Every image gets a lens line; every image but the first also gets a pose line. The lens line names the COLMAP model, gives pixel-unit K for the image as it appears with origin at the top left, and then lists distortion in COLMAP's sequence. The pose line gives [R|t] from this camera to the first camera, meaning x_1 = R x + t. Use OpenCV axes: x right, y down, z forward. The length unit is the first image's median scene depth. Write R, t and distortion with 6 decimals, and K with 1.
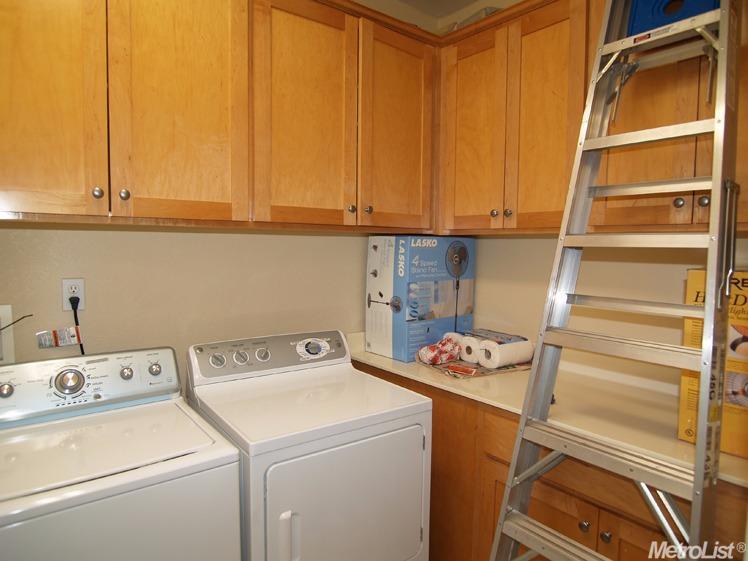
lens RADIAL K [[473.6, 0, 374.0], [0, 473.6, 280.5], [0, 0, 1]] dist [-0.030030, 0.004666]
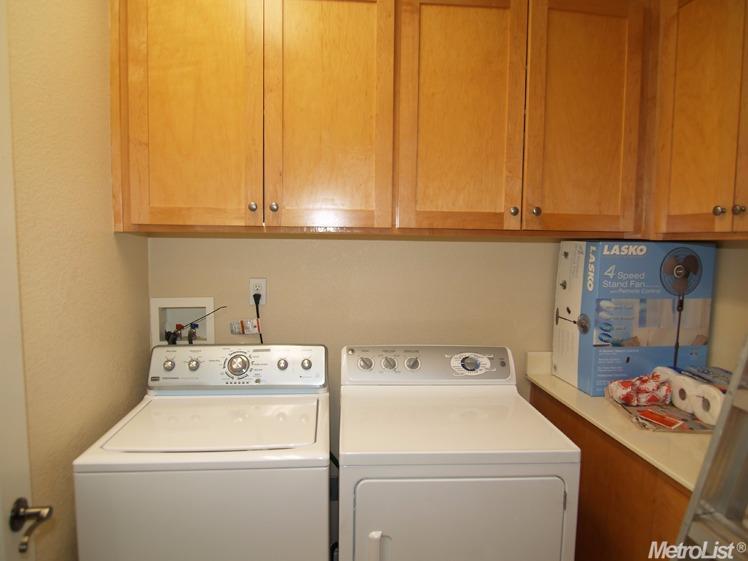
lens RADIAL K [[473.6, 0, 374.0], [0, 473.6, 280.5], [0, 0, 1]] dist [-0.030030, 0.004666]
pose [[0.837038, 0.044685, -0.545317, 0.211343], [-0.044769, 0.998911, 0.013135, -0.022606], [0.545310, 0.013419, 0.838127, 0.126465]]
